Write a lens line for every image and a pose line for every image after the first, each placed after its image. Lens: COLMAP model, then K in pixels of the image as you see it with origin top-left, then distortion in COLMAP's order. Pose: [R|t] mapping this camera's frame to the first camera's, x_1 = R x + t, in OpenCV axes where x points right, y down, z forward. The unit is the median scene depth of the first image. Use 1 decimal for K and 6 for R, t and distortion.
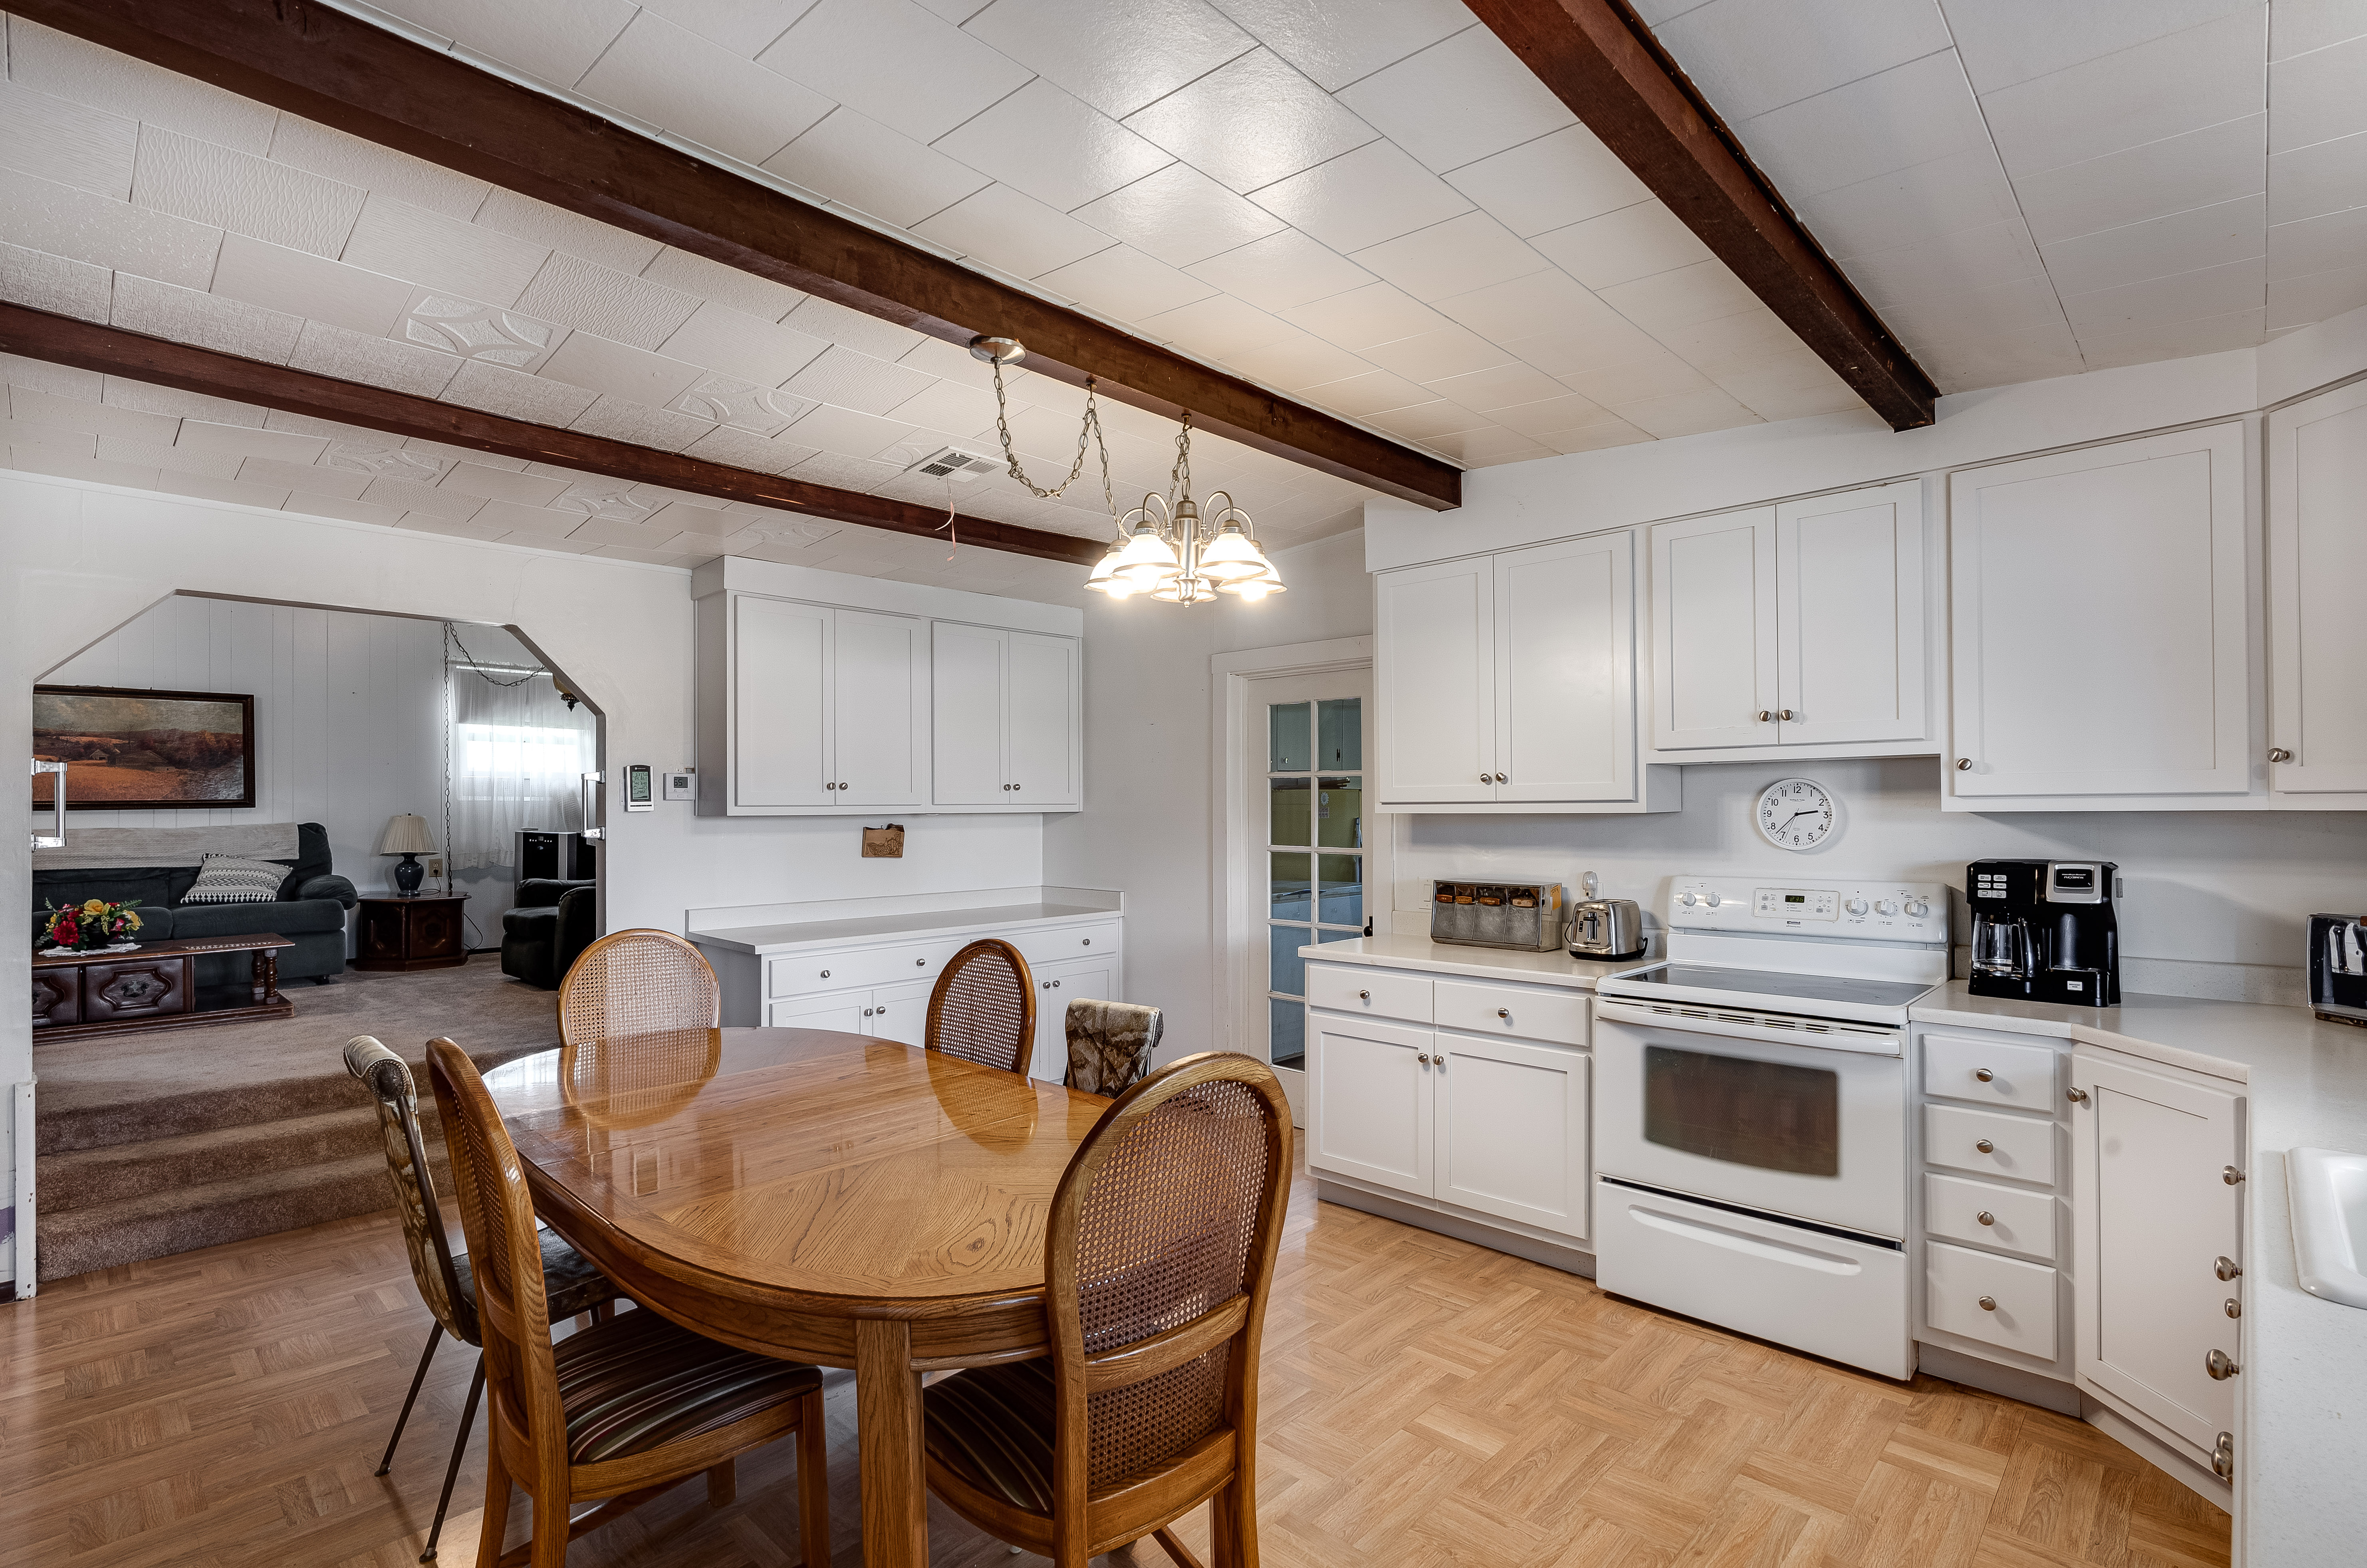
lens RADIAL K [[1116.0, 0, 1177.7], [0, 1116.0, 789.6], [0, 0, 1]] dist [-0.001543, 0.000077]
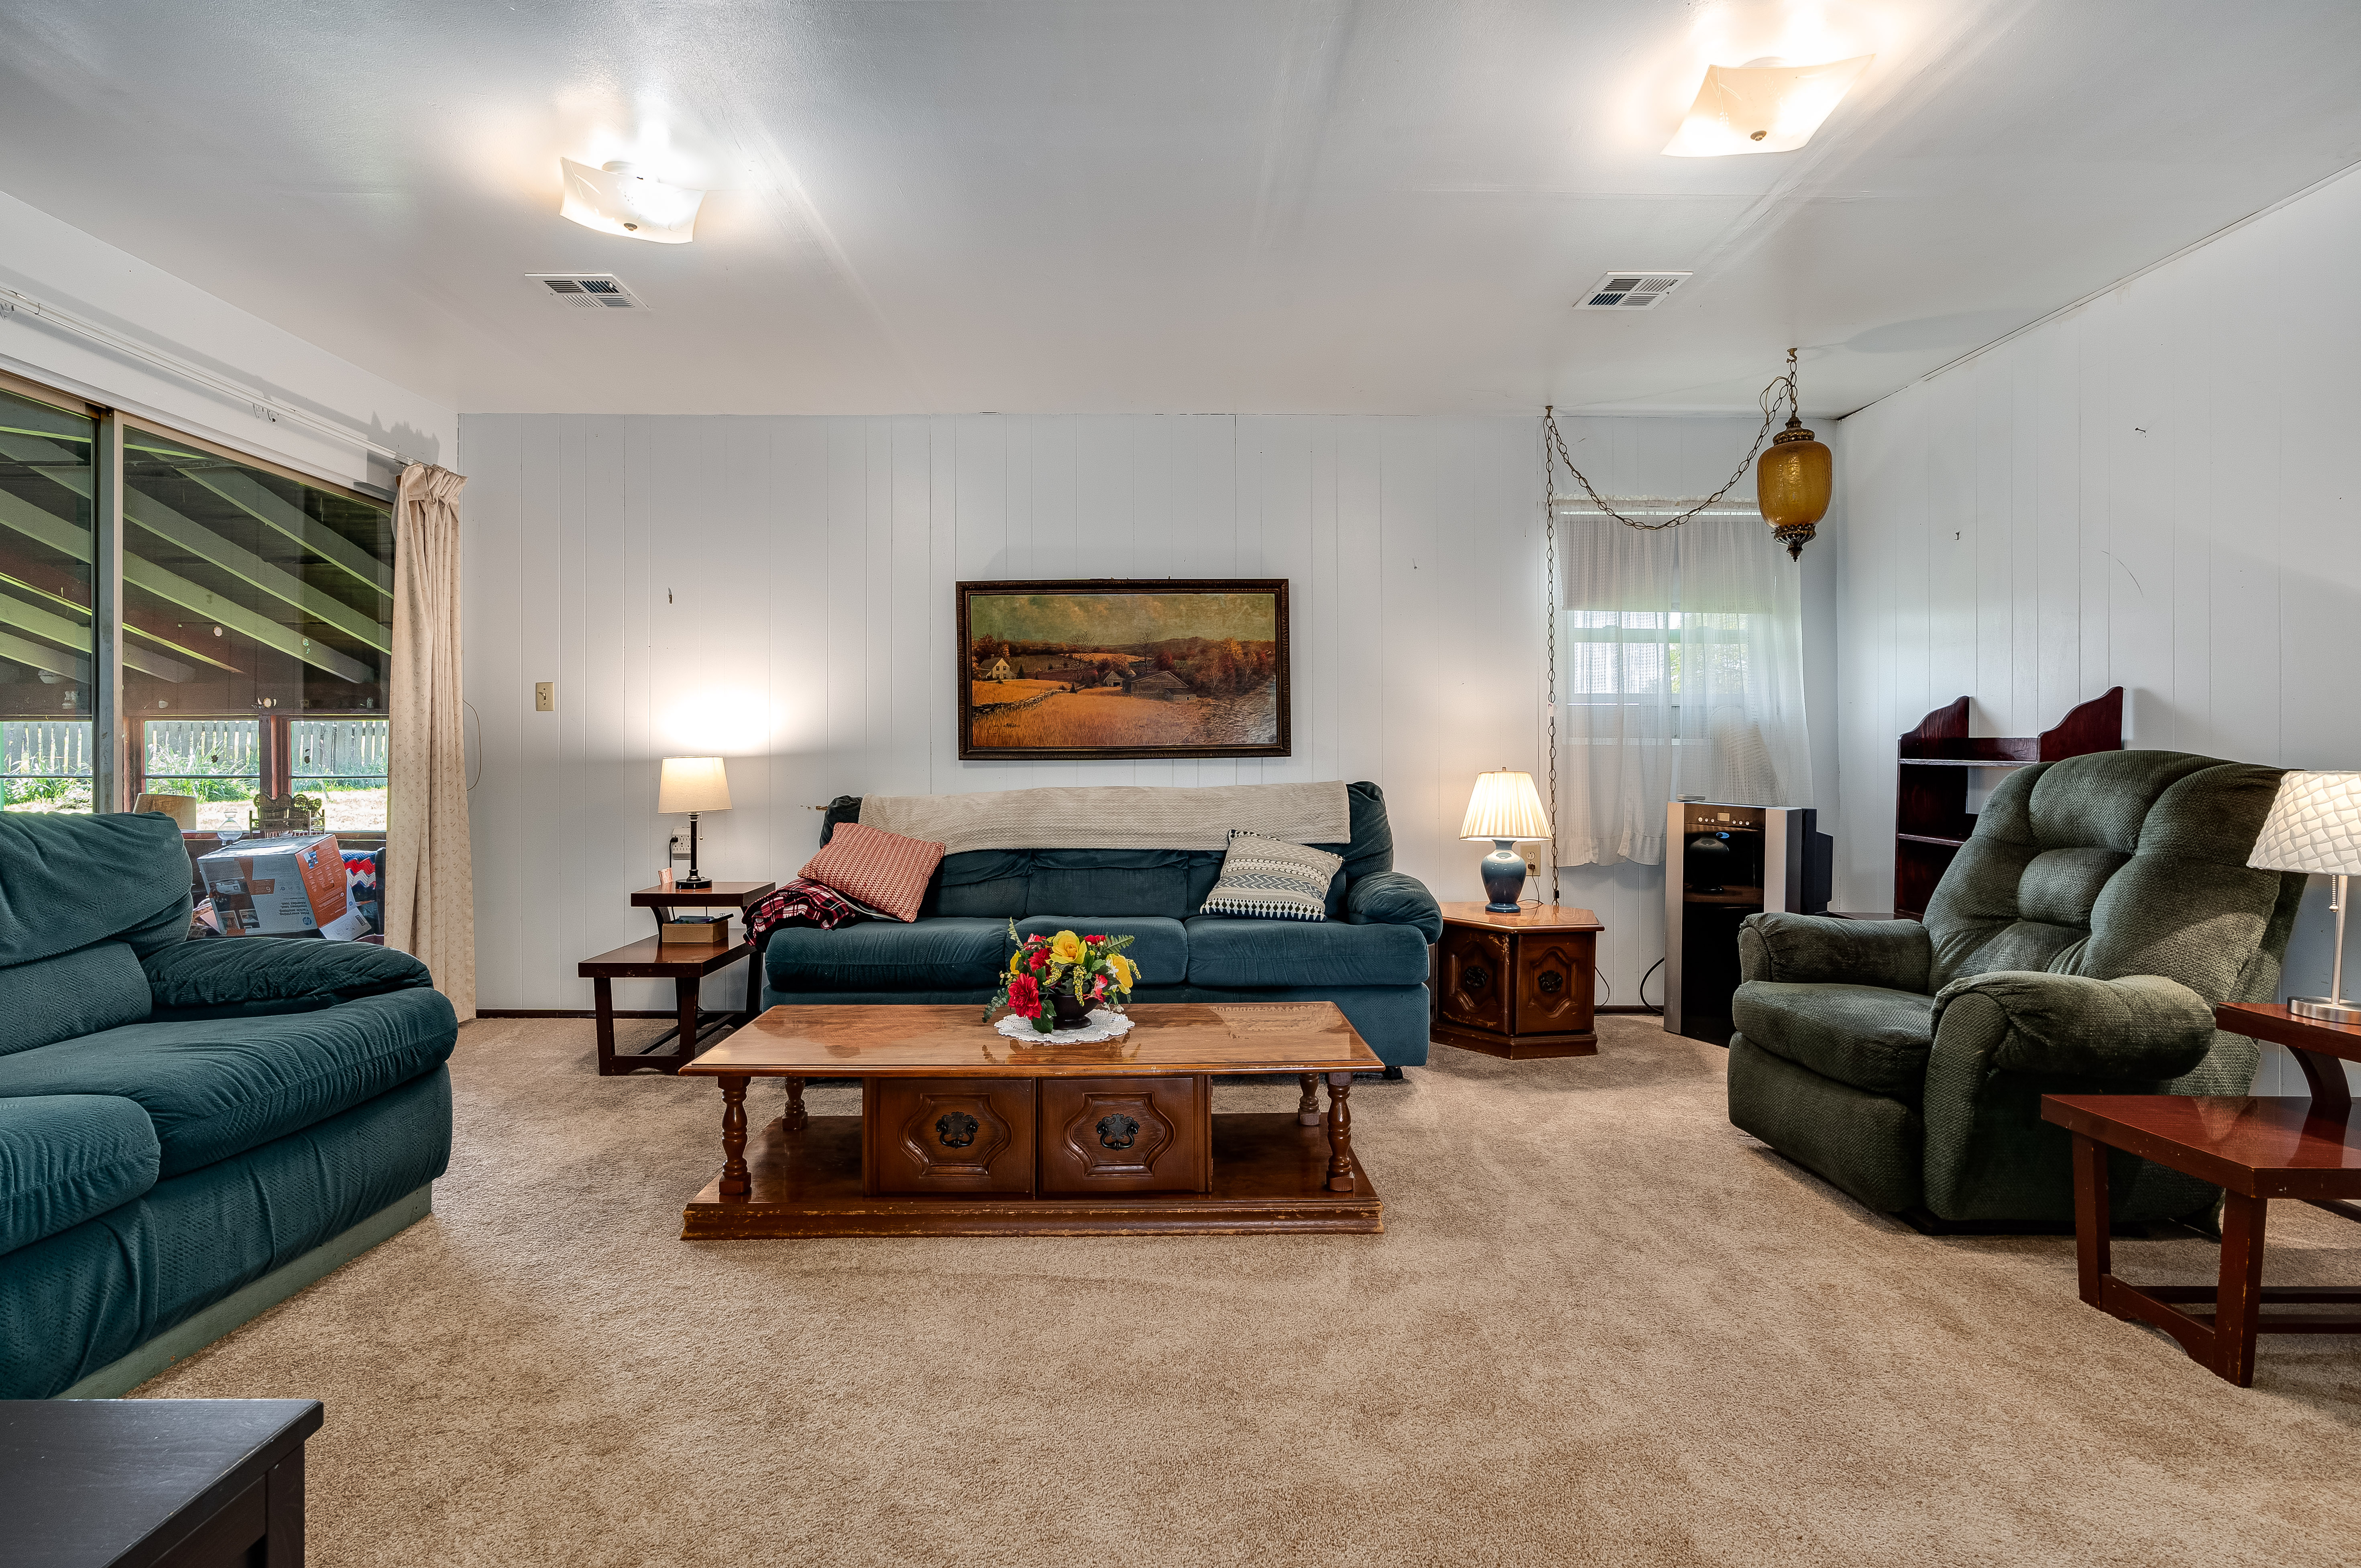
lens RADIAL K [[1113.4, 0, 1173.9], [0, 1113.4, 768.6], [0, 0, 1]] dist [-0.001543, 0.000077]
pose [[0.714878, 0.008110, -0.699202, -0.455074], [0.007068, 0.999798, 0.018823, 0.010720], [0.699213, -0.018398, 0.714677, 0.527240]]
